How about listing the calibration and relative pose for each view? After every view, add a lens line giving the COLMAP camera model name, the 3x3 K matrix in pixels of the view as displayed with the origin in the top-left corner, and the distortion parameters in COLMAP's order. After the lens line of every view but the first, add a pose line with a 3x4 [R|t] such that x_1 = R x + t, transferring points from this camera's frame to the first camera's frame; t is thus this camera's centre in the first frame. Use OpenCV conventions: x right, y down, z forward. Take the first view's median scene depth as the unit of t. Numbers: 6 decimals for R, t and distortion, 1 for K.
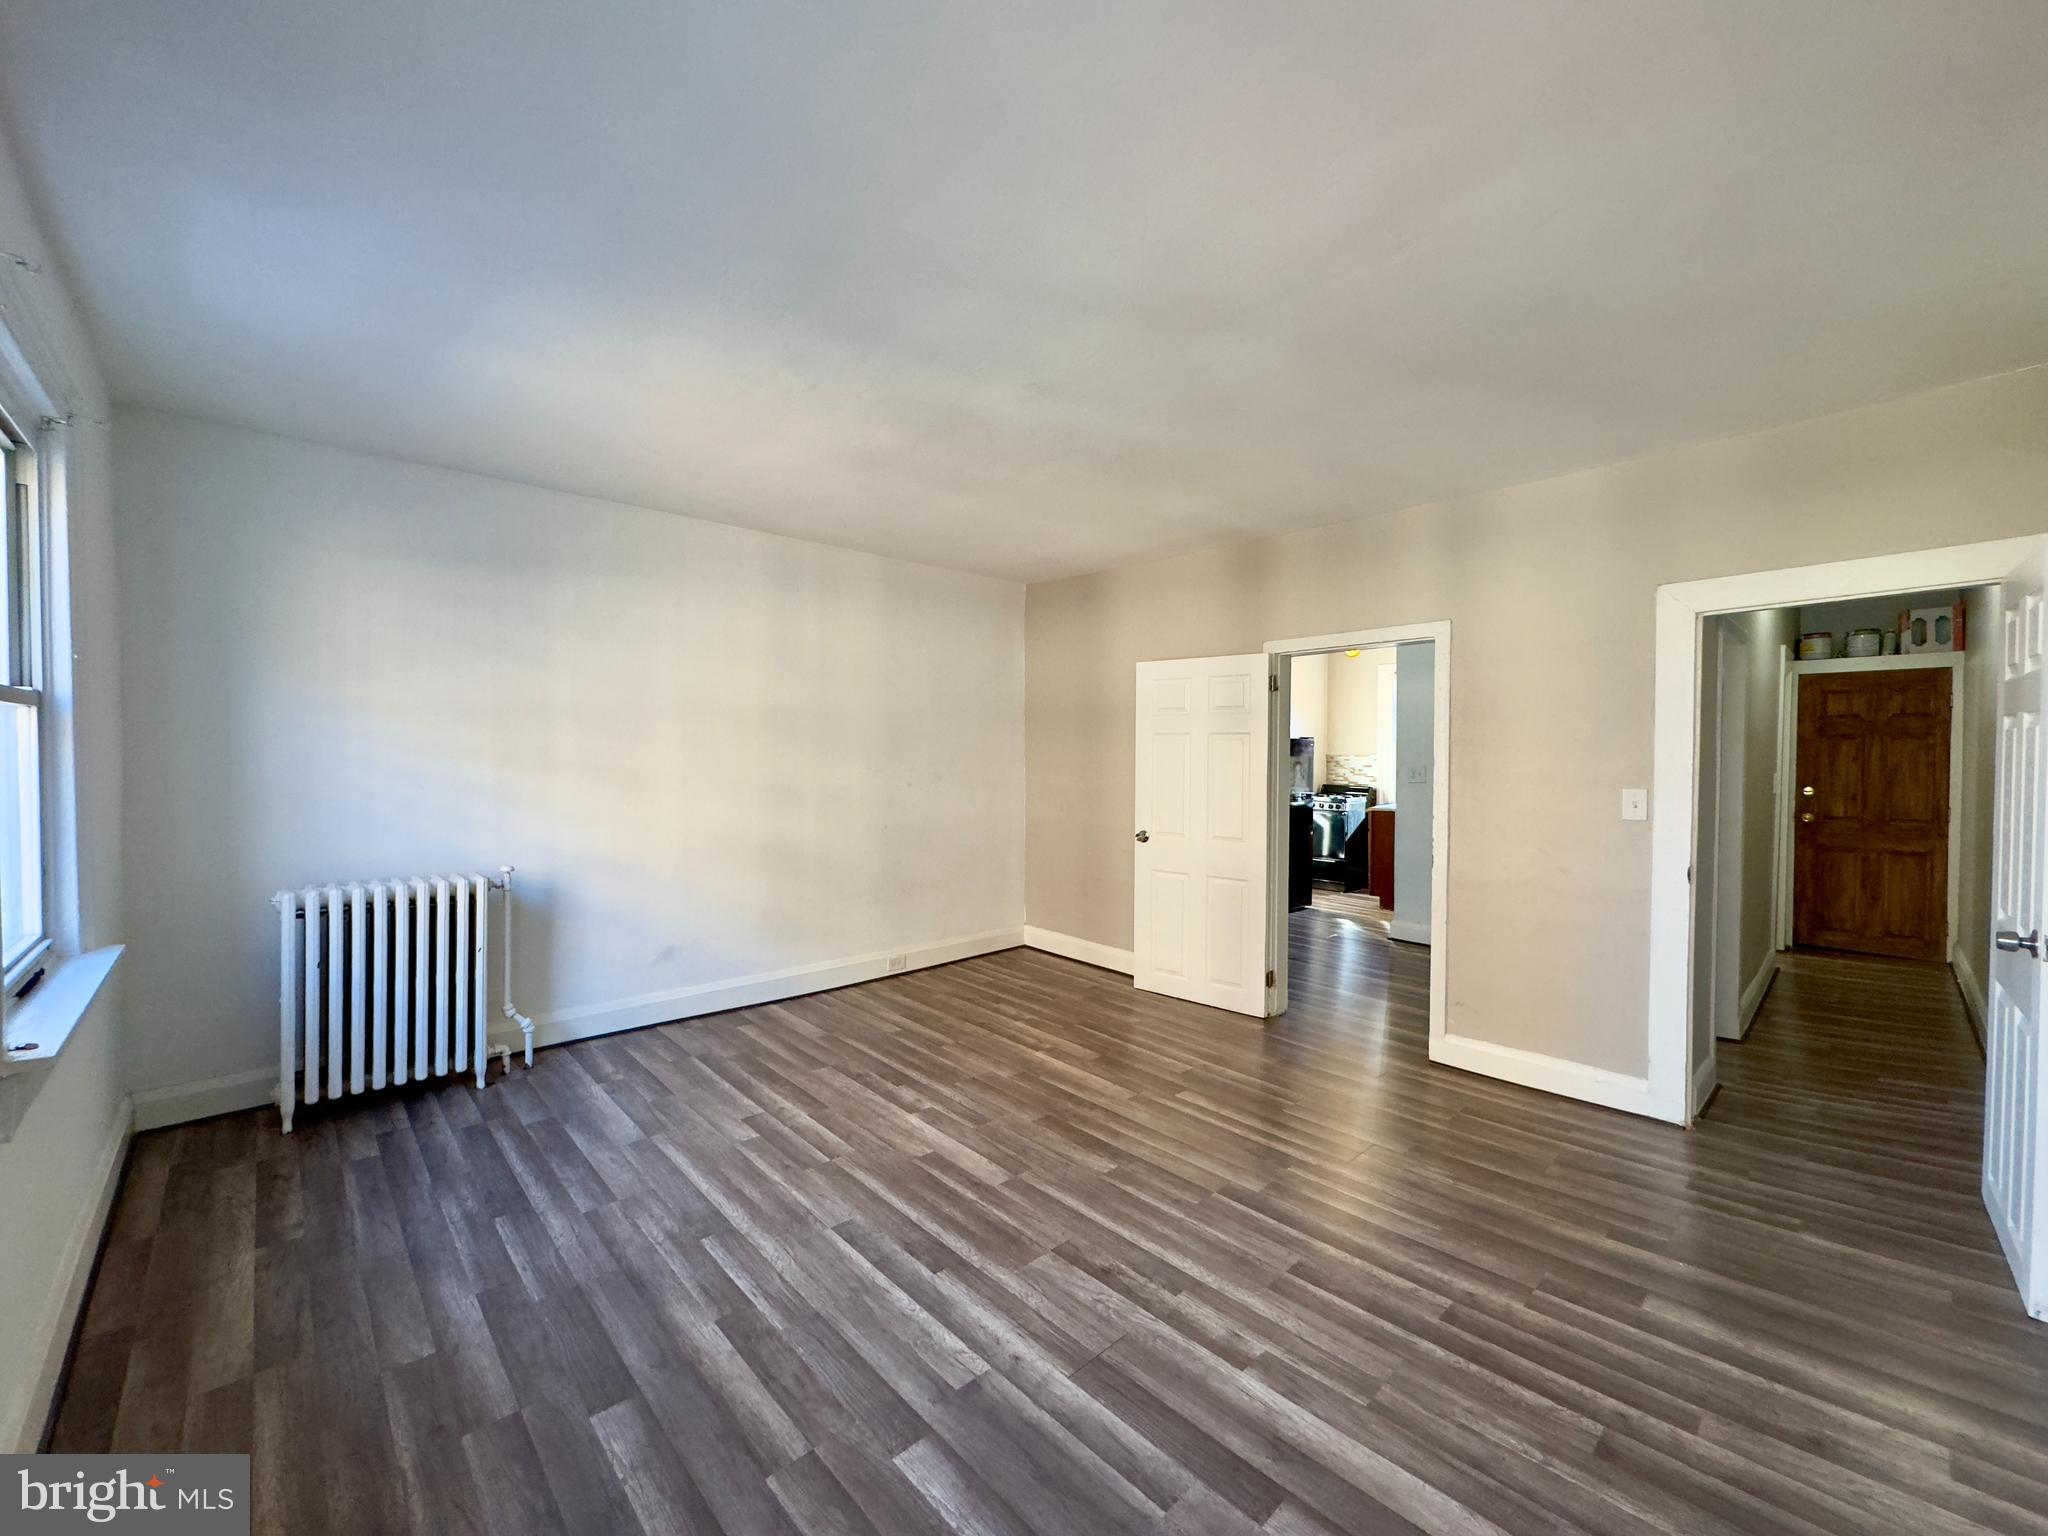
lens RADIAL K [[813.0, 0, 1024.0], [0, 813.0, 768.0], [0, 0, 1]] dist [-0.000232, -0.000513]
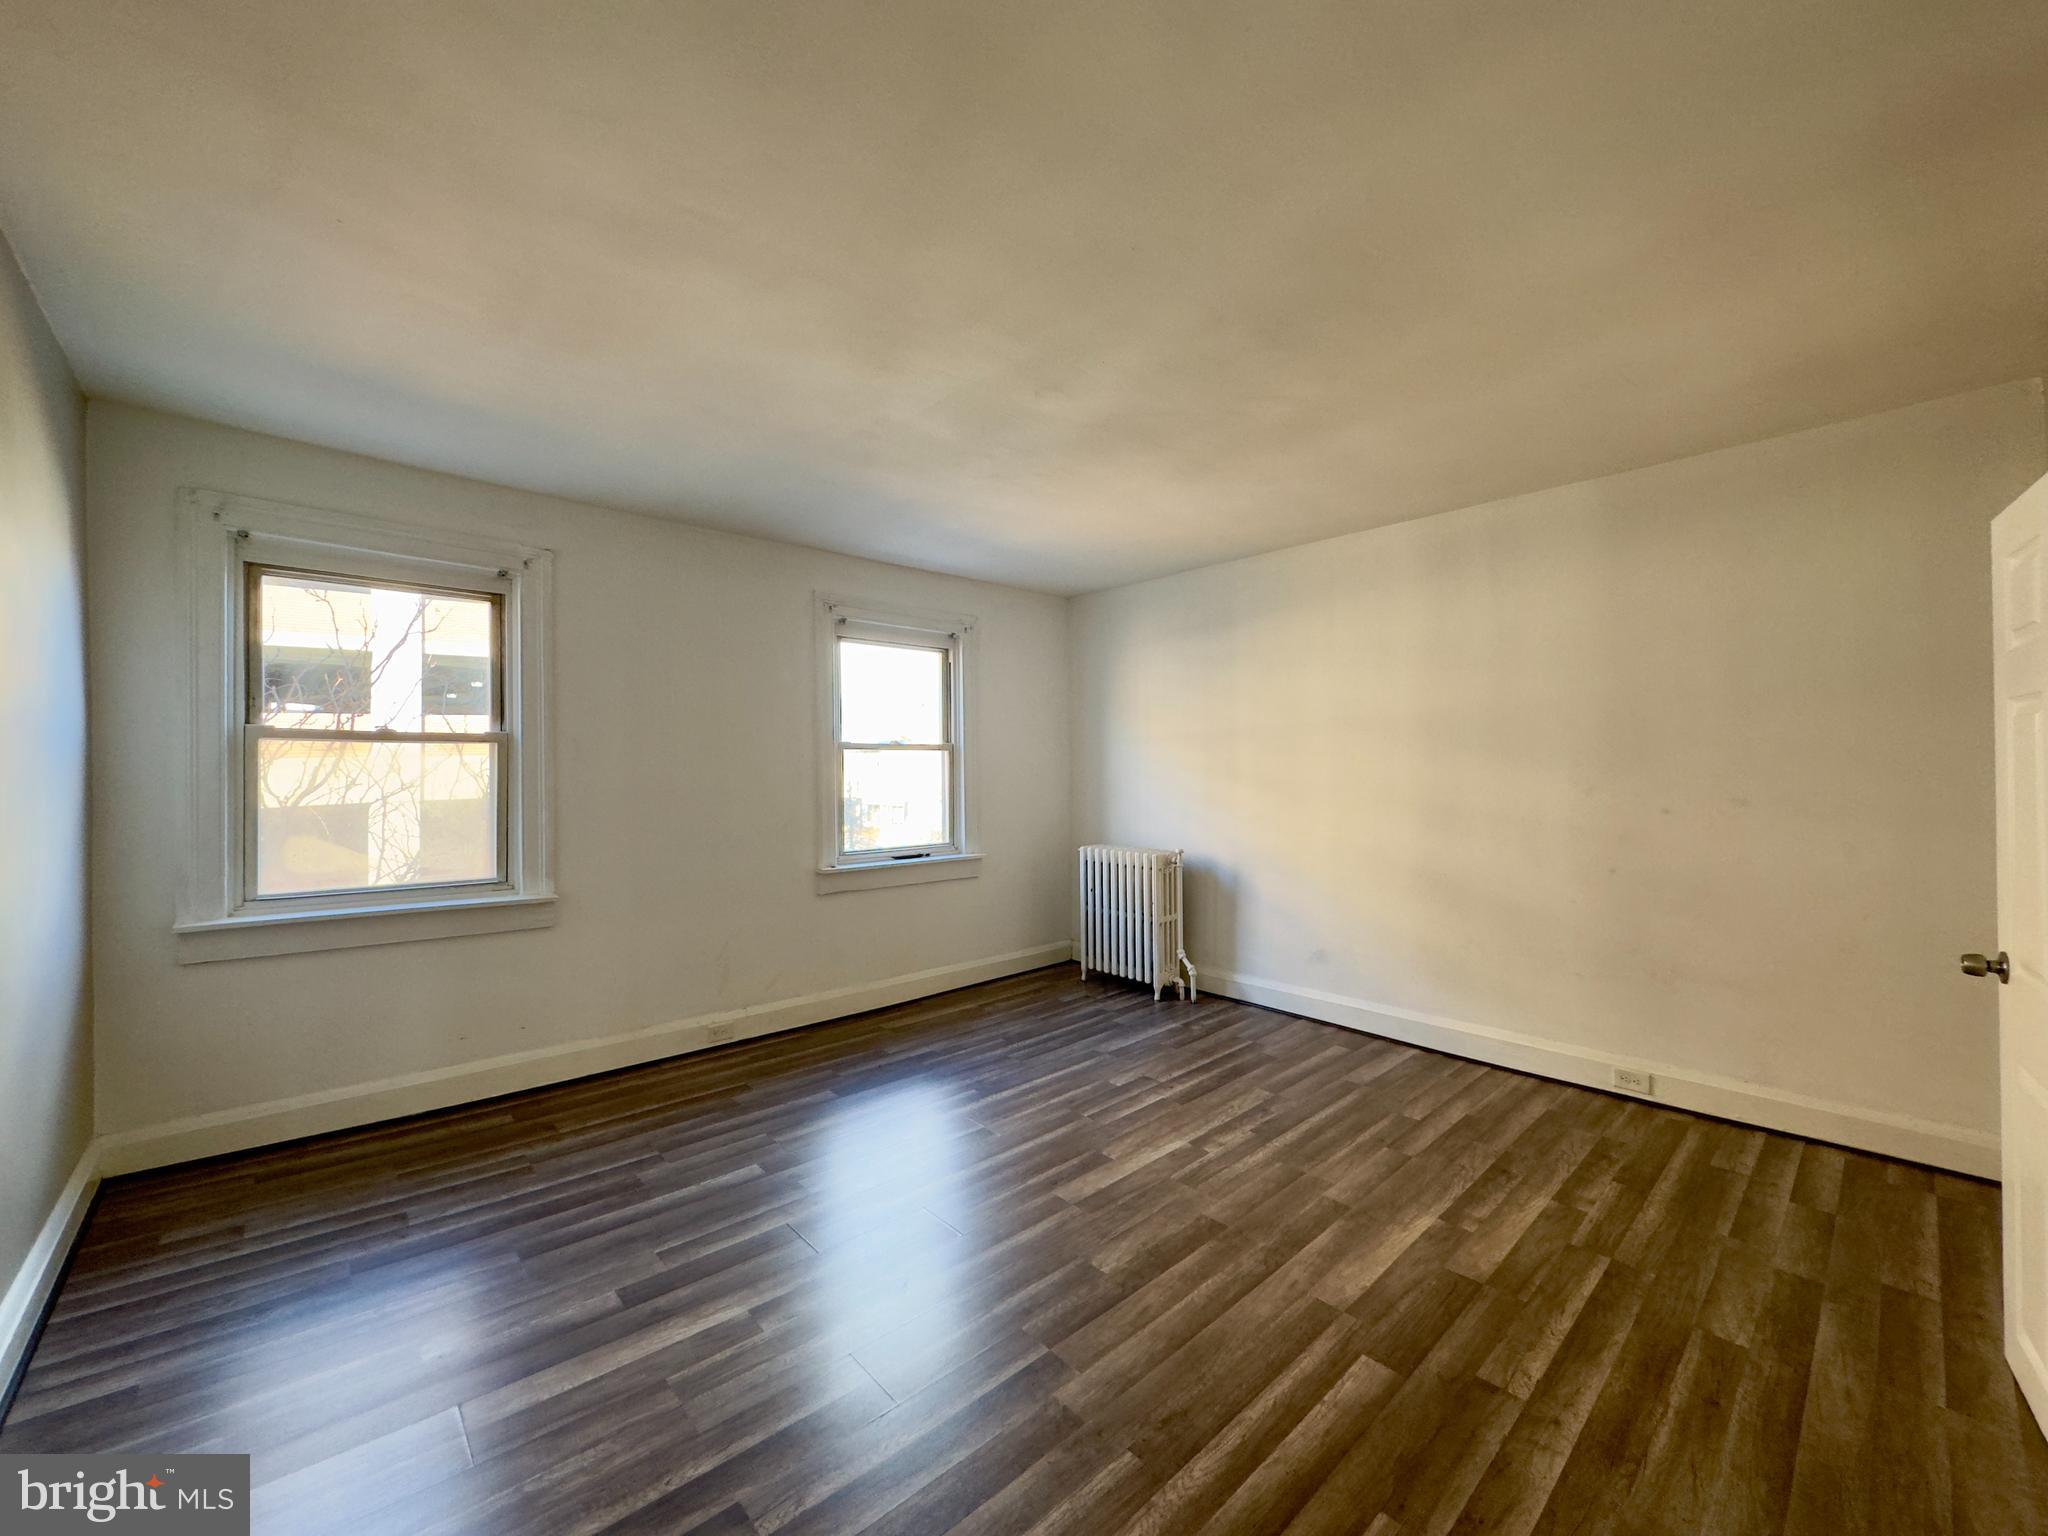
lens RADIAL K [[813.0, 0, 1024.0], [0, 813.0, 768.0], [0, 0, 1]] dist [-0.000232, -0.000513]
pose [[-0.021093, -0.011798, -0.999708, 0.799408], [-0.012884, 0.999851, -0.011528, 0.000689], [0.999695, 0.012638, -0.021241, 0.801894]]
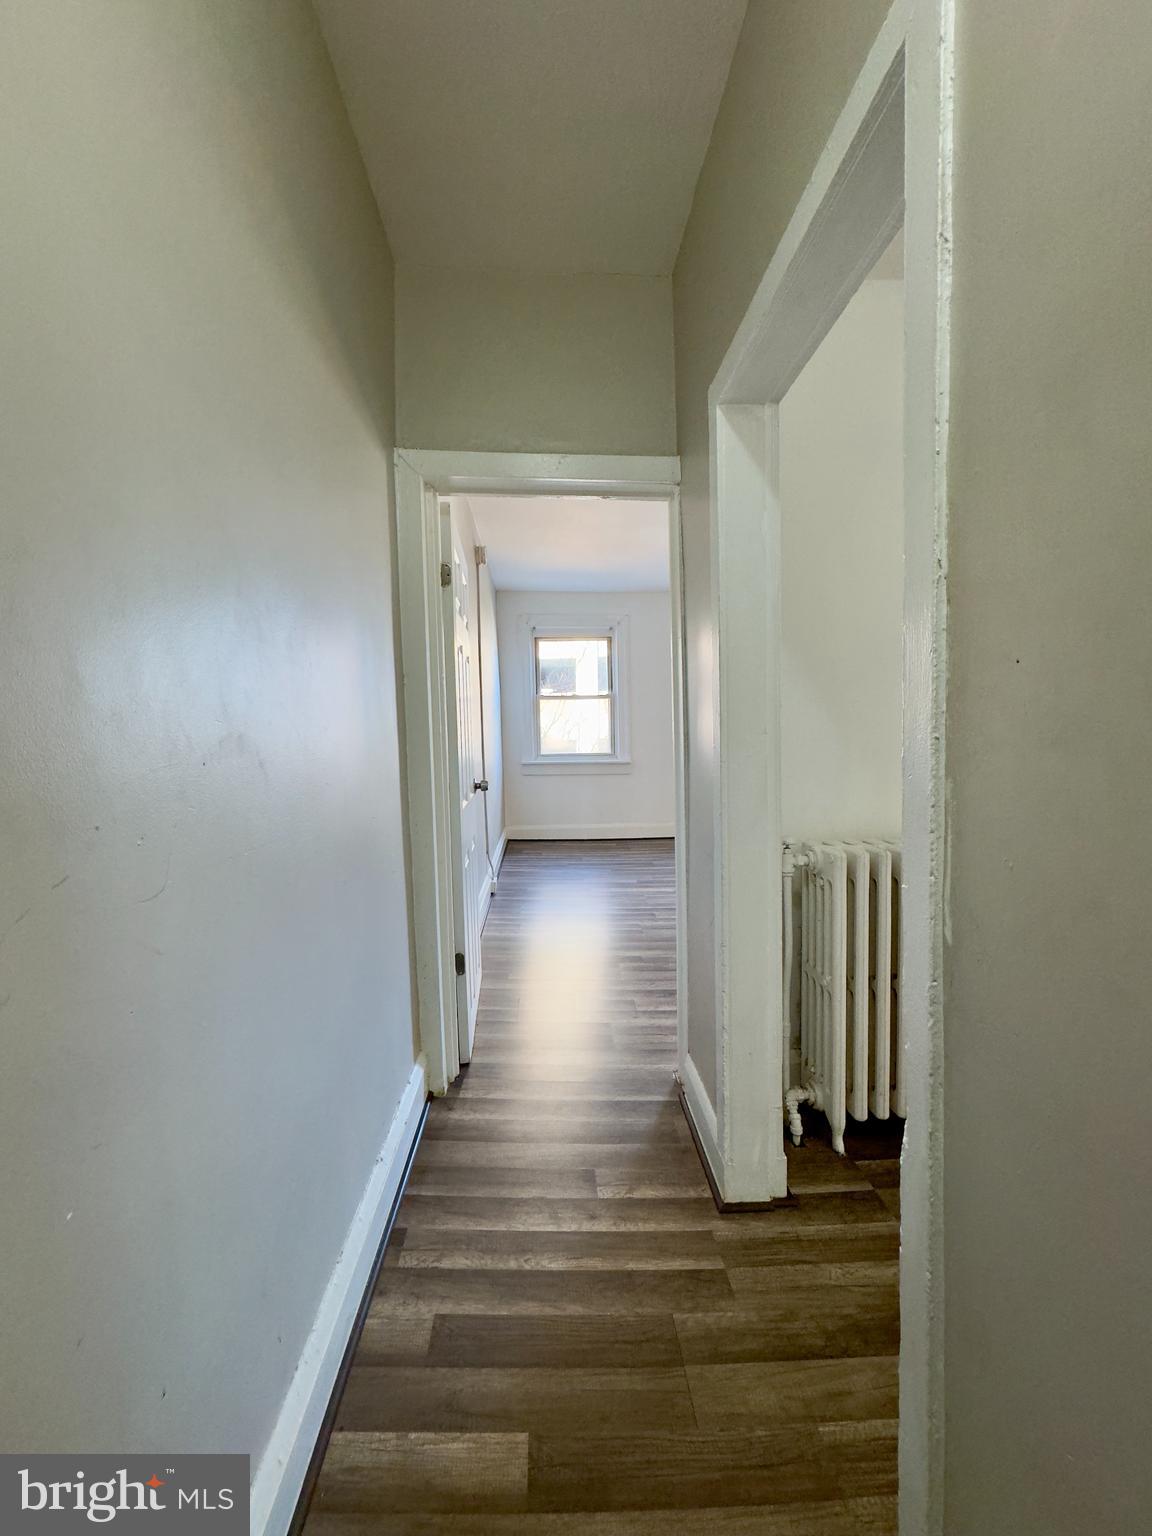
lens RADIAL K [[609.8, 0, 574.6], [0, 609.8, 763.3], [0, 0, 1]] dist [-0.000232, -0.000513]
pose [[-0.658094, 0.057477, -0.750739, 1.080077], [0.007801, 0.997549, 0.069534, 0.019451], [0.752896, 0.039903, -0.656929, 1.074494]]
